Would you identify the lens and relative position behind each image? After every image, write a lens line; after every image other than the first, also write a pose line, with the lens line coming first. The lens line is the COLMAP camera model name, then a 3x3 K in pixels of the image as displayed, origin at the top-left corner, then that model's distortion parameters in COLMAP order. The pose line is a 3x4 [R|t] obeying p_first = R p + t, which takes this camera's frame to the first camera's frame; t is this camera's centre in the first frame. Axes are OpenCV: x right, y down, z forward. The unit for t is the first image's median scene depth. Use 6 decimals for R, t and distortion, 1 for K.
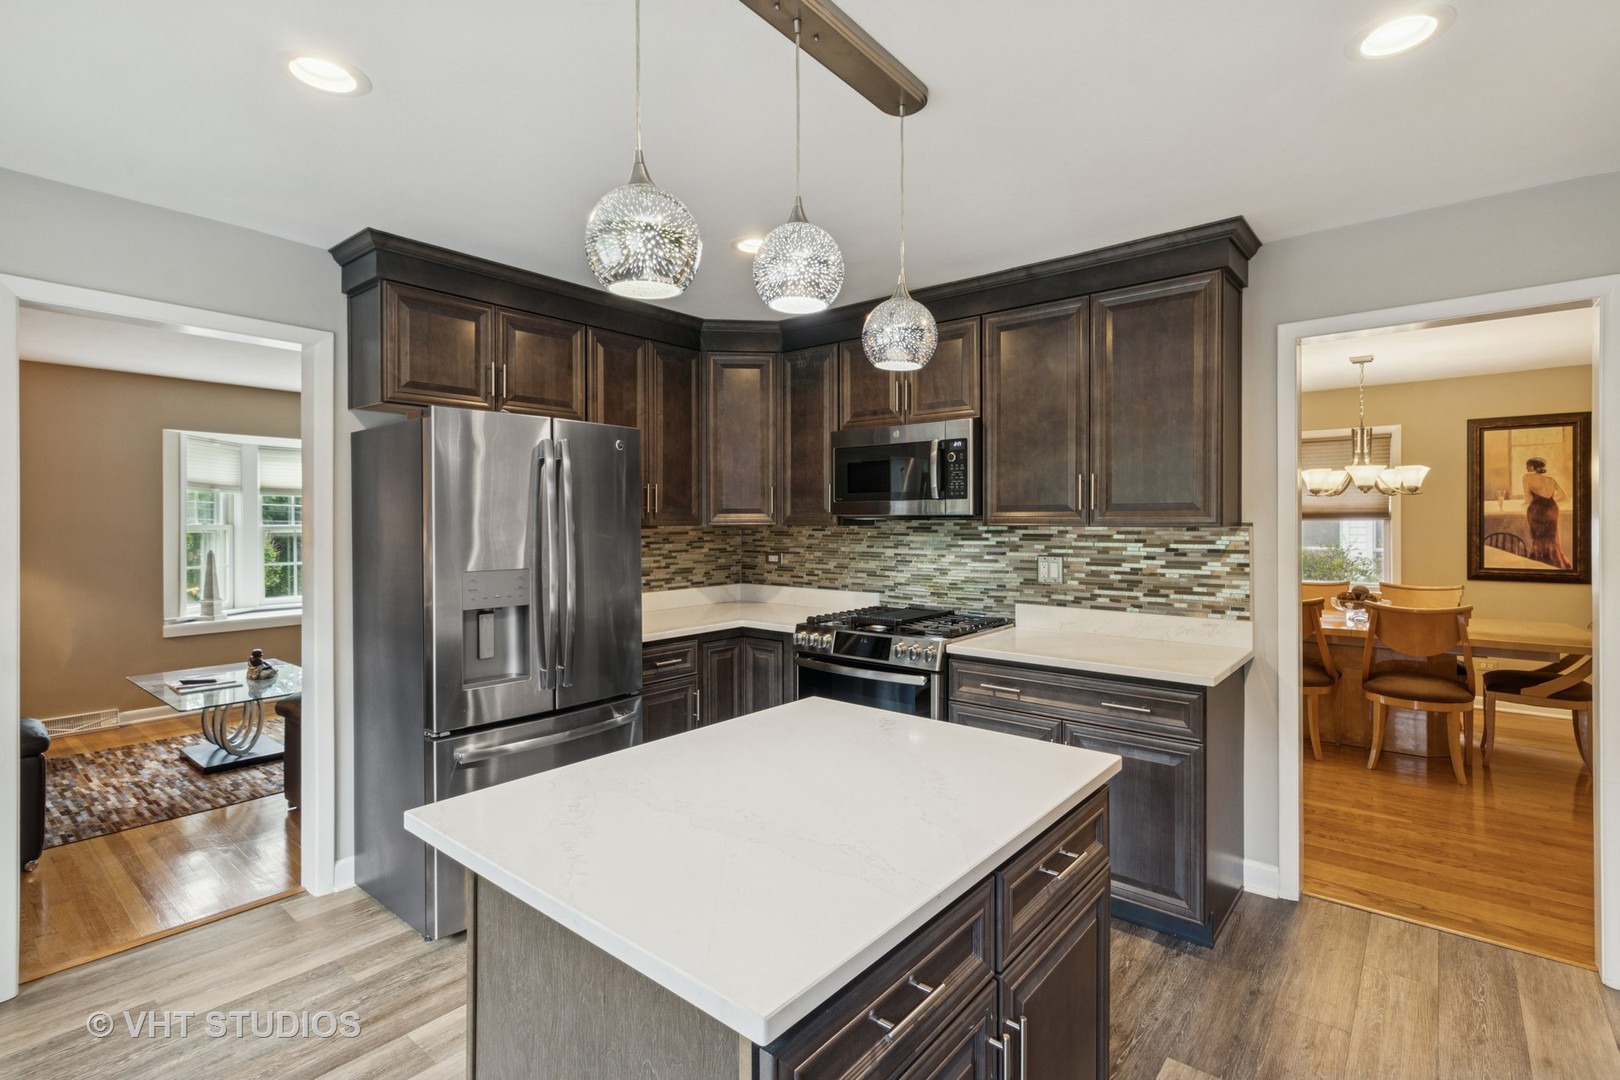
lens RADIAL K [[764.9, 0, 819.7], [0, 764.9, 518.9], [0, 0, 1]] dist [0.005048, 0.000057]
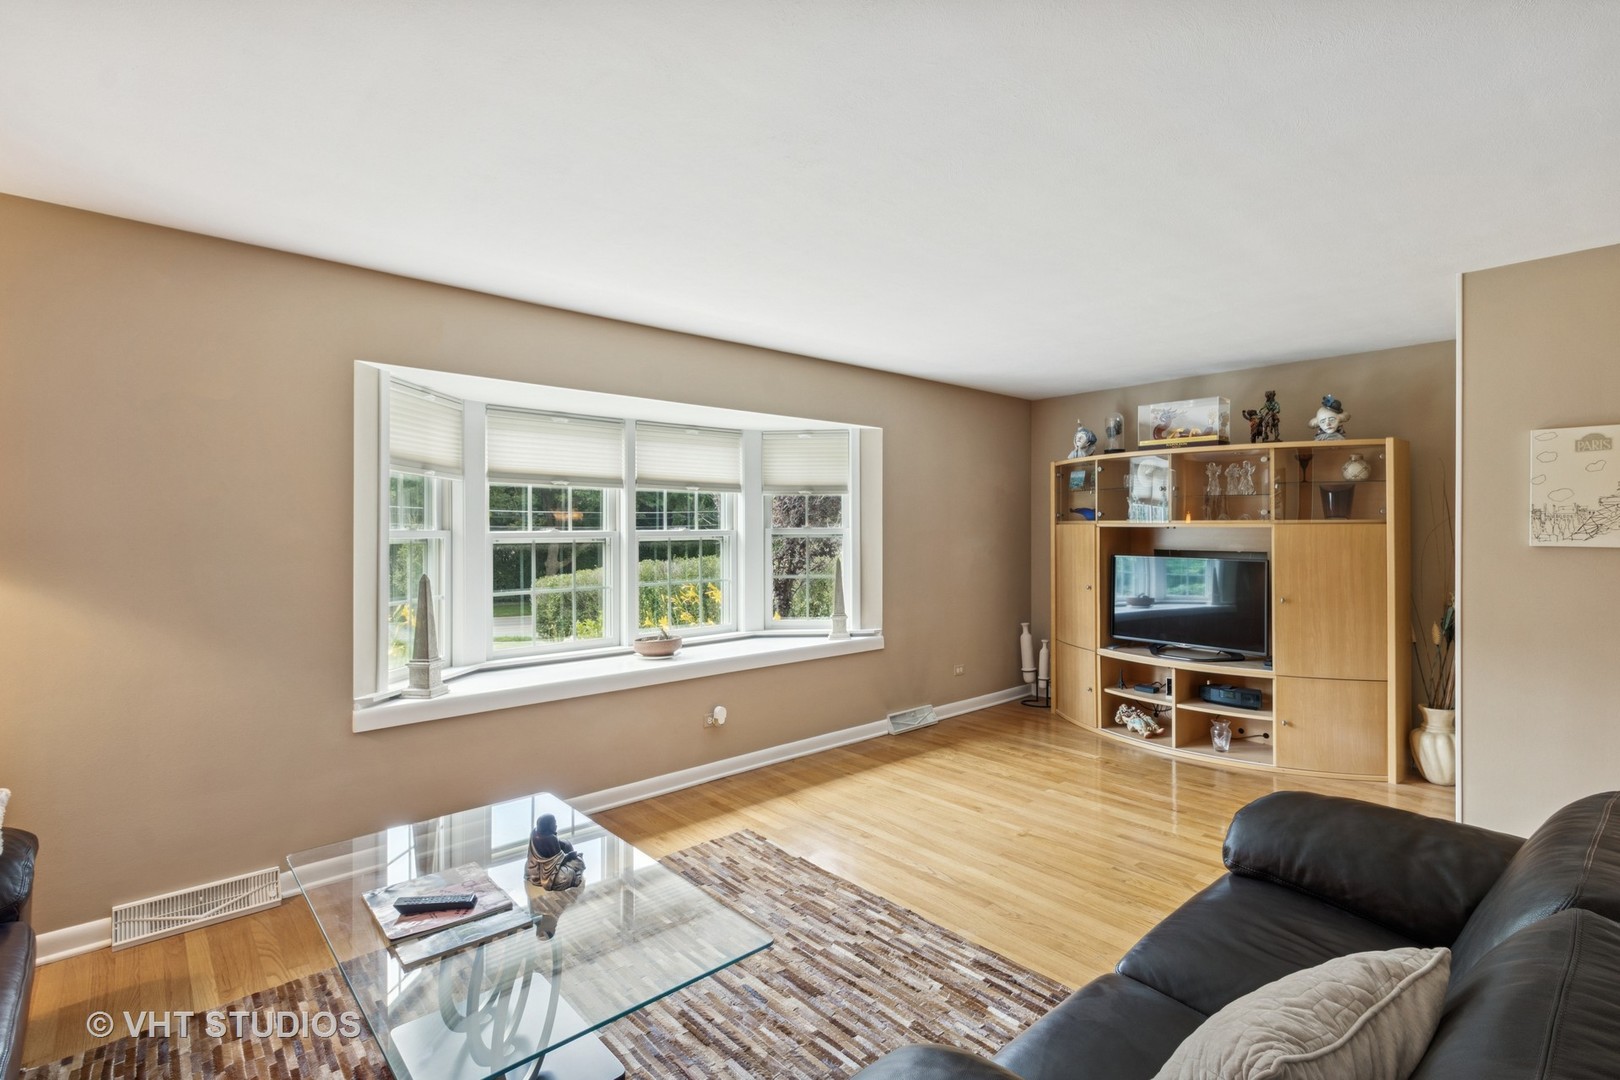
lens RADIAL K [[764.9, 0, 806.7], [0, 764.9, 532.0], [0, 0, 1]] dist [0.005048, 0.000057]
pose [[0.986895, 0.005672, -0.161264, -0.418715], [-0.005131, 0.999980, 0.003771, 0.005323], [0.161282, -0.002894, 0.986904, 0.478718]]
